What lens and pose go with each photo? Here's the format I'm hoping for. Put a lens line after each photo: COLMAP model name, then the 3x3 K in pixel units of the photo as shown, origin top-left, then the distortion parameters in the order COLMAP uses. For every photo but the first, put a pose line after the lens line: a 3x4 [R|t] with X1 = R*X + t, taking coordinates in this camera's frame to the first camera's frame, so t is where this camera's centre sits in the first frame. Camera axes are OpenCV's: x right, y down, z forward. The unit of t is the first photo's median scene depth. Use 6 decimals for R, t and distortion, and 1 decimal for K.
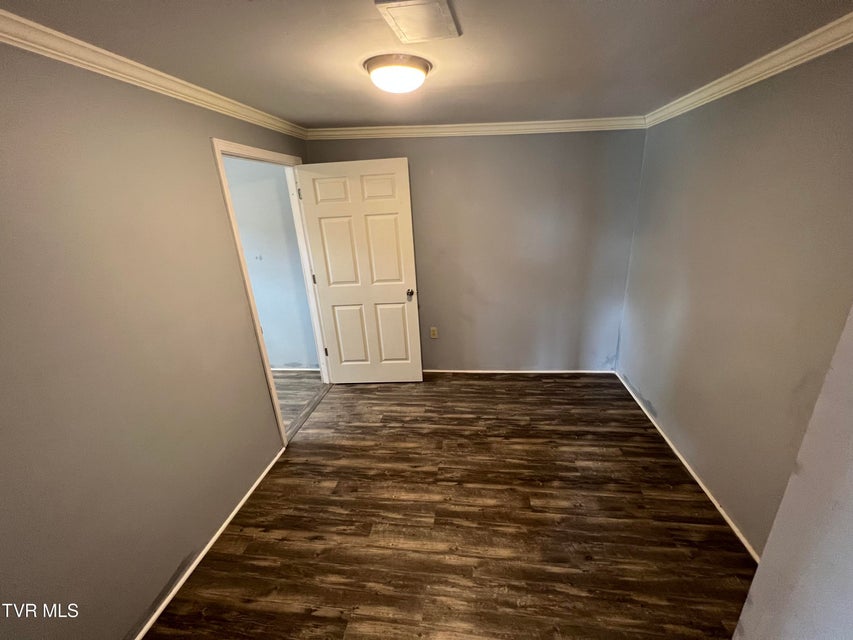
lens RADIAL K [[339.8, 0, 428.2], [0, 339.8, 320.0], [0, 0, 1]] dist [0.000647, -0.000993]
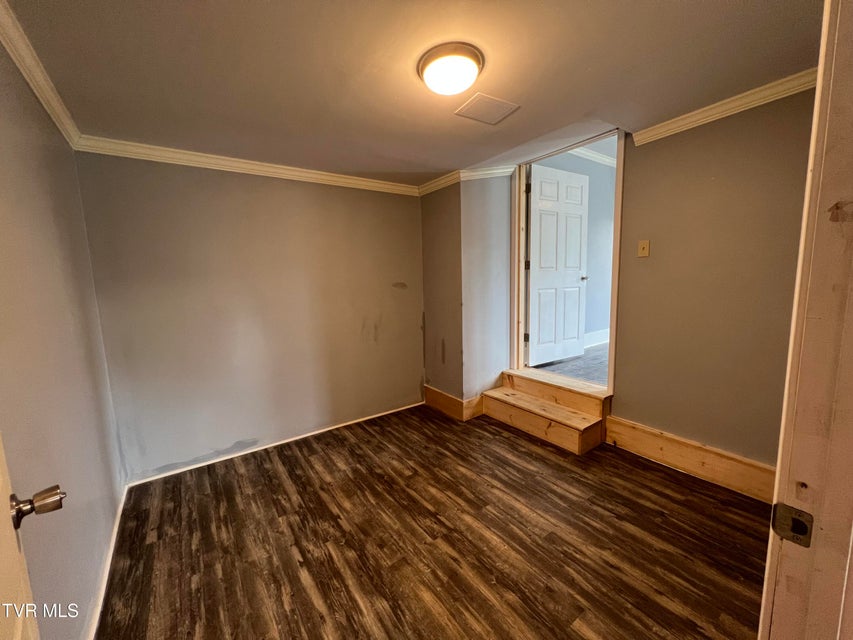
lens RADIAL K [[339.8, 0, 423.0], [0, 339.8, 317.6], [0, 0, 1]] dist [0.000647, -0.000993]
pose [[-0.685163, -0.007857, 0.728347, -0.531366], [0.304239, 0.905451, 0.295968, -0.263502], [-0.661808, 0.424378, -0.617991, 1.351061]]
